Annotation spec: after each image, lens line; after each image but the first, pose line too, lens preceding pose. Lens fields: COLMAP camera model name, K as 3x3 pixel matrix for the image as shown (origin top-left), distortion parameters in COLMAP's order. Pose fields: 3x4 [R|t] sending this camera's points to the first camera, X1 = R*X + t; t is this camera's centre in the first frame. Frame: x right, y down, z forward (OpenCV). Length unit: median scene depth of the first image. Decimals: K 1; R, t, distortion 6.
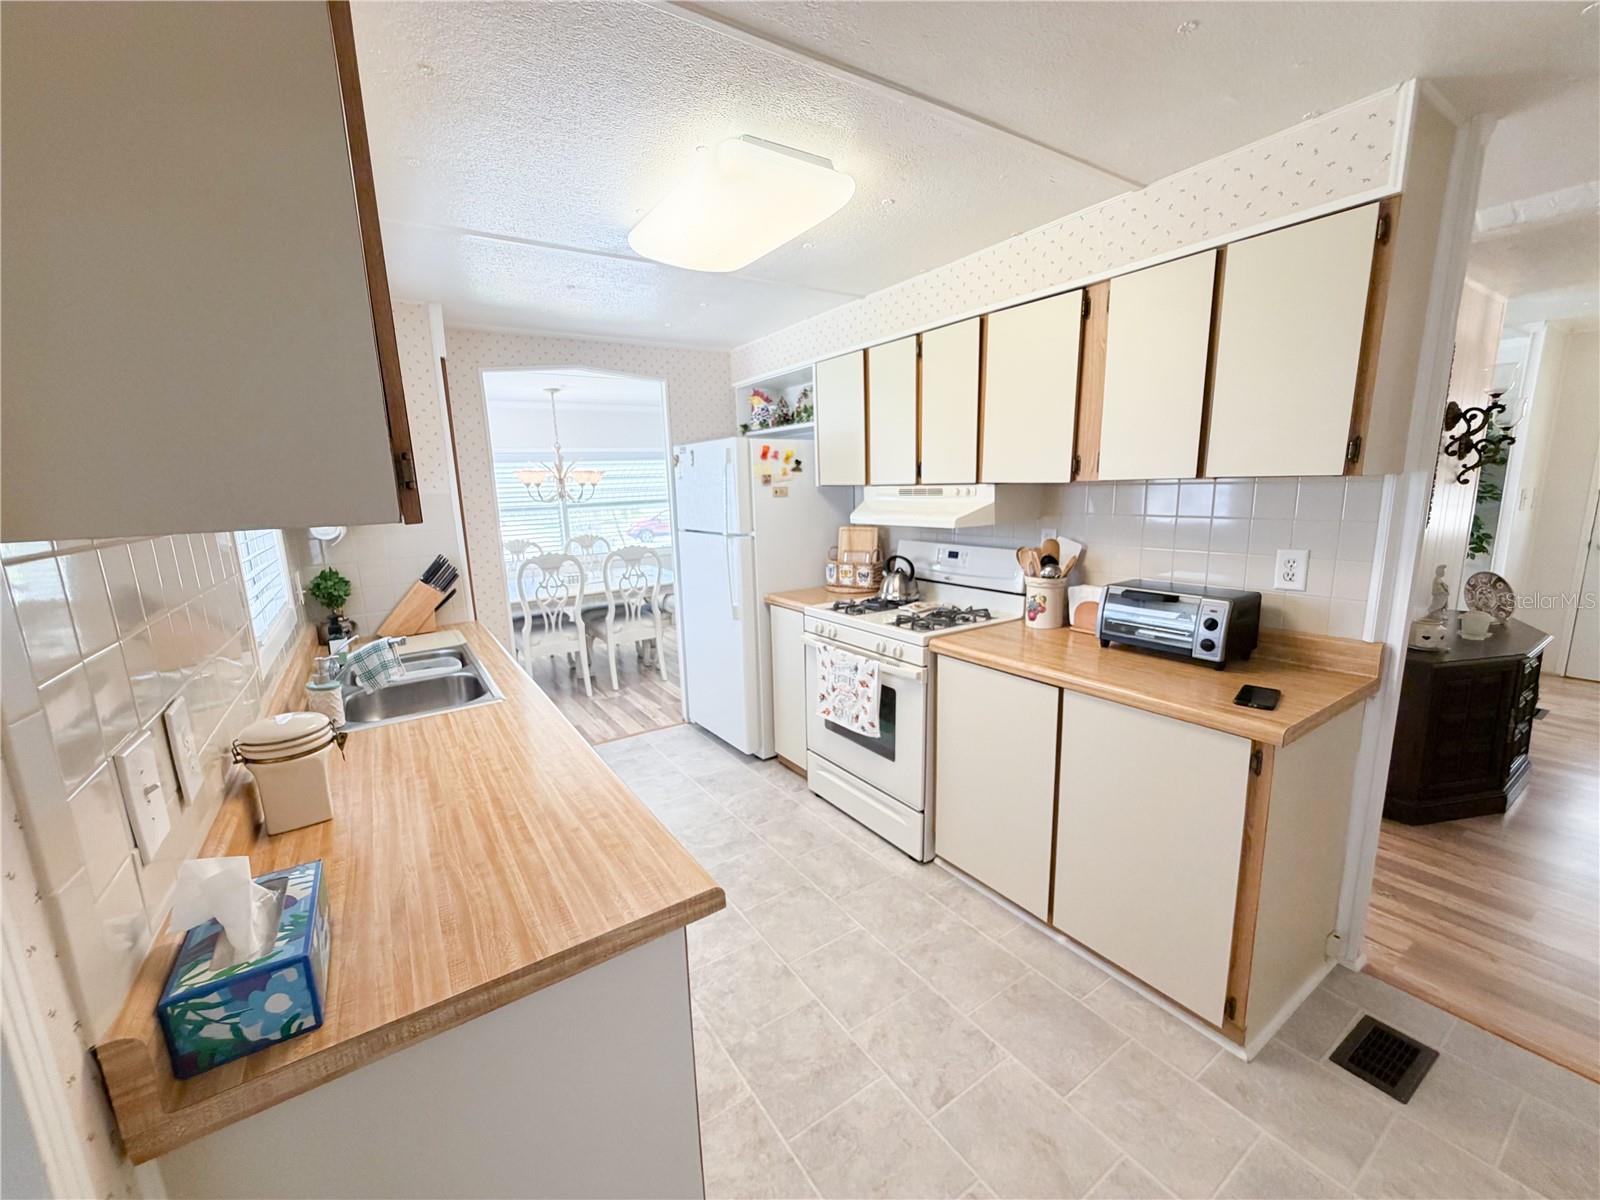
lens RADIAL K [[638.0, 0, 793.3], [0, 638.0, 602.5], [0, 0, 1]] dist [-0.000040, -0.000349]
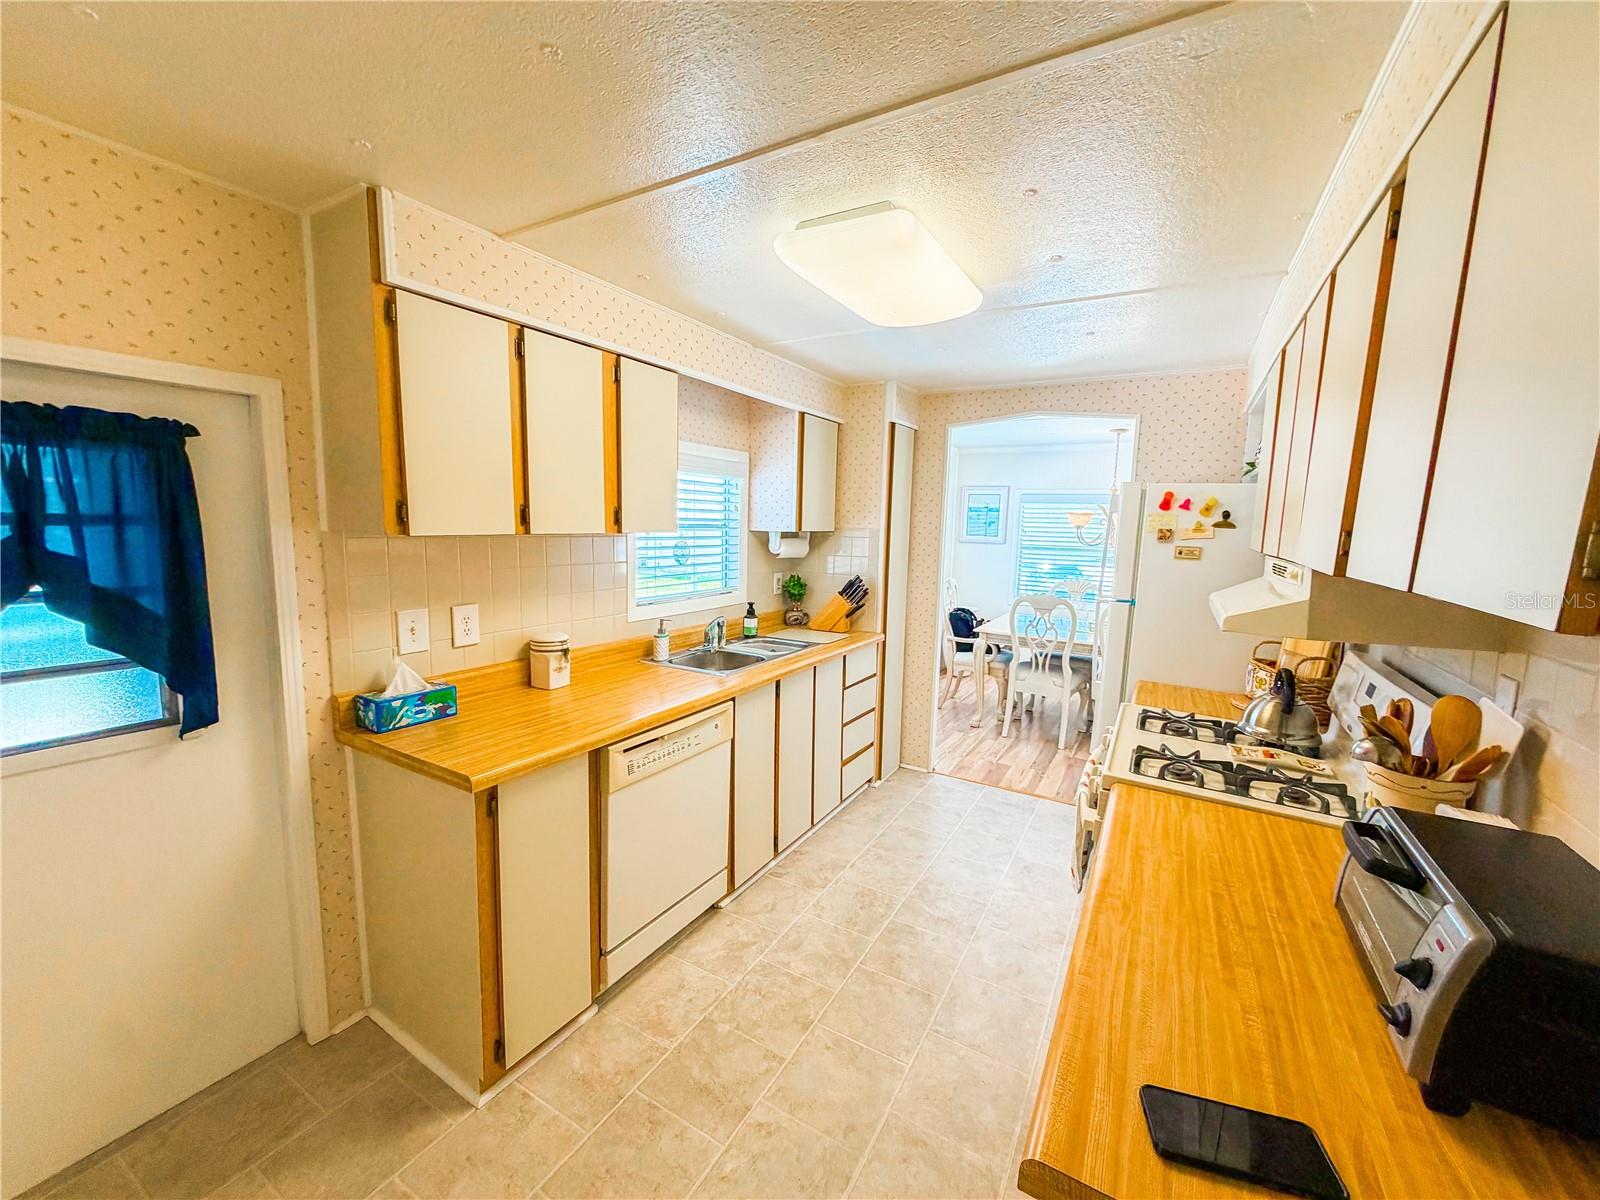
lens RADIAL K [[638.0, 0, 796.2], [0, 638.0, 601.4], [0, 0, 1]] dist [-0.000040, -0.000349]
pose [[0.445170, 0.158366, -0.881331, 0.459571], [-0.208943, 0.975438, 0.069737, -0.075840], [0.870728, 0.153102, 0.467326, 0.263140]]
